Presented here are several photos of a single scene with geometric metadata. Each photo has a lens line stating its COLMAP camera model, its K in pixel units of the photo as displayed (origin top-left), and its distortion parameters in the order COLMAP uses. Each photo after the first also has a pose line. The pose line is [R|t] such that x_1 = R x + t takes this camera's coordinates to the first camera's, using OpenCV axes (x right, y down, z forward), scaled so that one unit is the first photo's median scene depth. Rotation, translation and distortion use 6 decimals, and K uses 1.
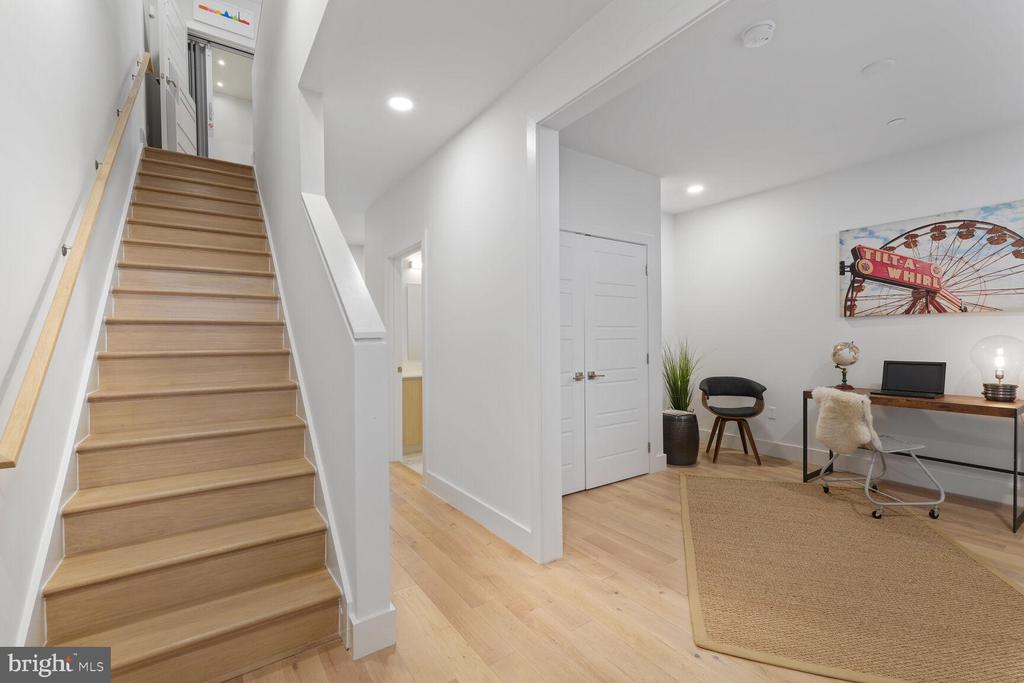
lens RADIAL K [[443.7, 0, 513.0], [0, 443.7, 341.5], [0, 0, 1]] dist [-0.000974, 0.000608]
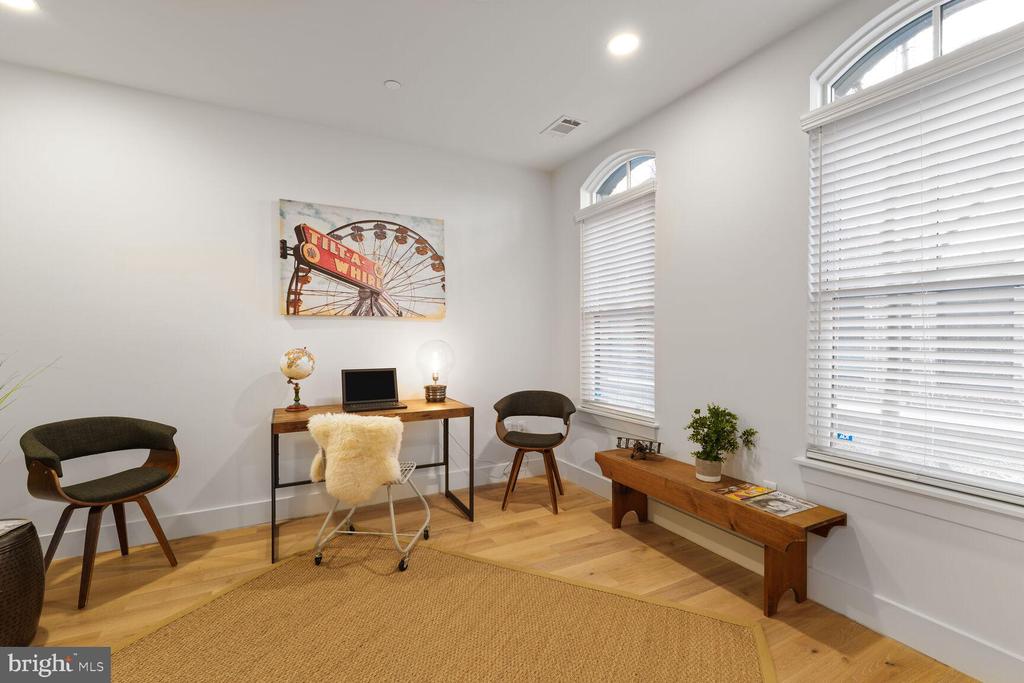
lens RADIAL K [[443.7, 0, 513.1], [0, 443.7, 344.8], [0, 0, 1]] dist [-0.000974, 0.000608]
pose [[0.113753, -0.003155, 0.993504, 0.047809], [0.010727, 0.999941, 0.001947, -0.001999], [-0.993451, 0.010436, 0.113780, 0.579522]]
